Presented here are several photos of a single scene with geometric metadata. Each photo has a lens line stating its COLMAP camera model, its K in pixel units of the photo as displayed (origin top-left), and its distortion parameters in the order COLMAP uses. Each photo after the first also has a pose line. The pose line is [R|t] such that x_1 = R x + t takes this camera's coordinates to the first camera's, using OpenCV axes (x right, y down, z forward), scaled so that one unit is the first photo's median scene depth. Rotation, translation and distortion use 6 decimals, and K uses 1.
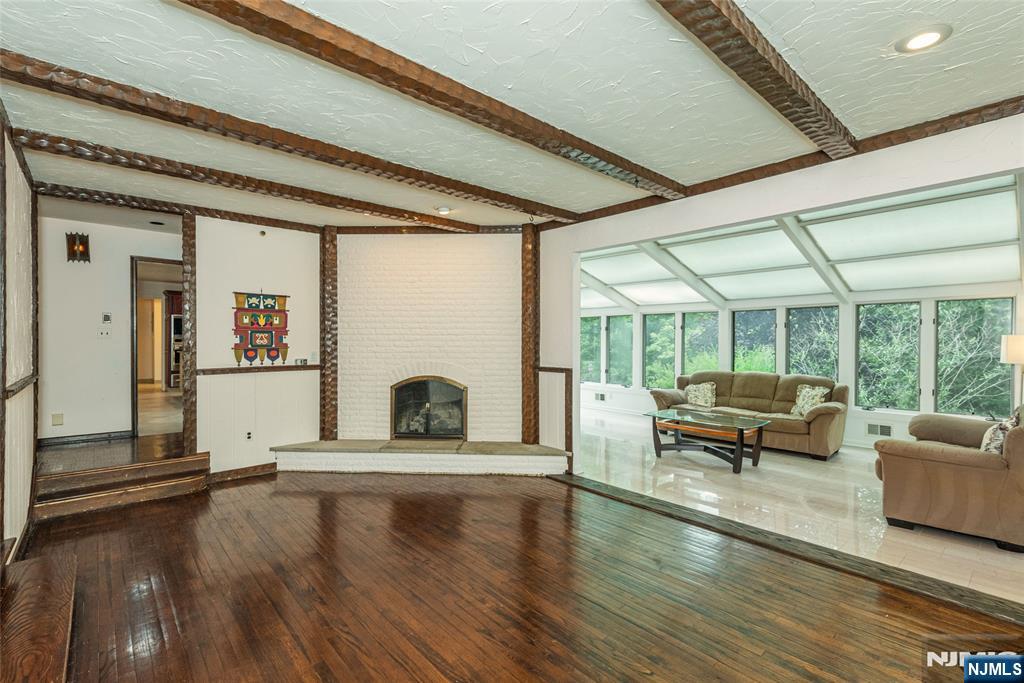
lens RADIAL K [[446.9, 0, 512.1], [0, 446.9, 354.3], [0, 0, 1]] dist [0.000362, -0.000086]
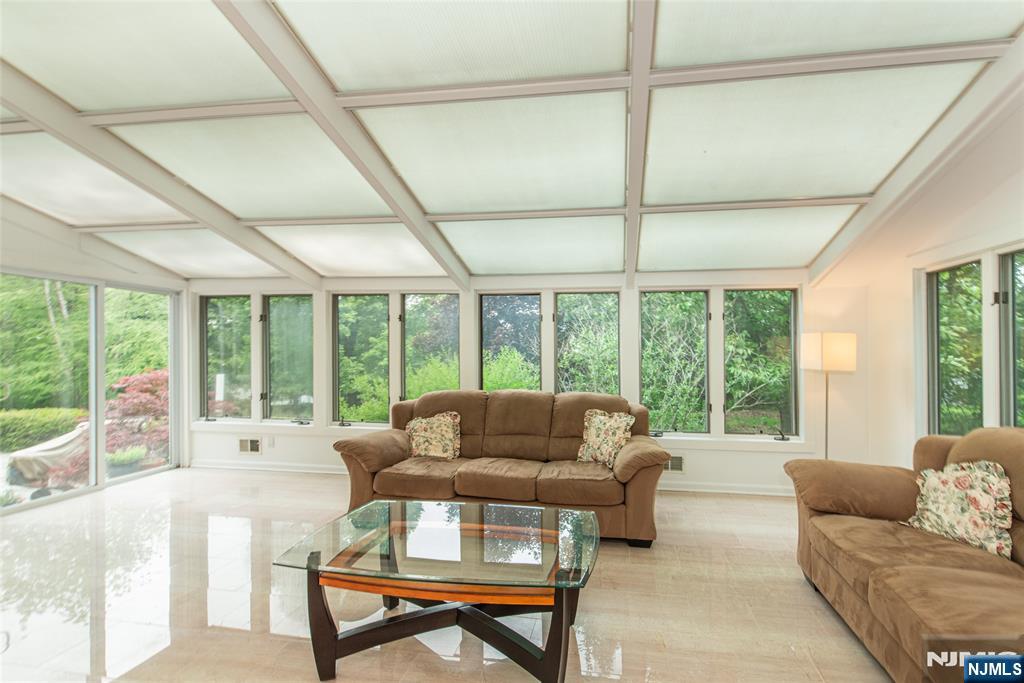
lens RADIAL K [[418.5, 0, 555.0], [0, 418.5, 347.1], [0, 0, 1]] dist [0.006591, -0.000725]
pose [[0.758843, 0.002179, 0.651270, 0.189734], [0.016564, 0.999606, -0.022645, -0.005884], [-0.651063, 0.027971, 0.758508, 0.488539]]
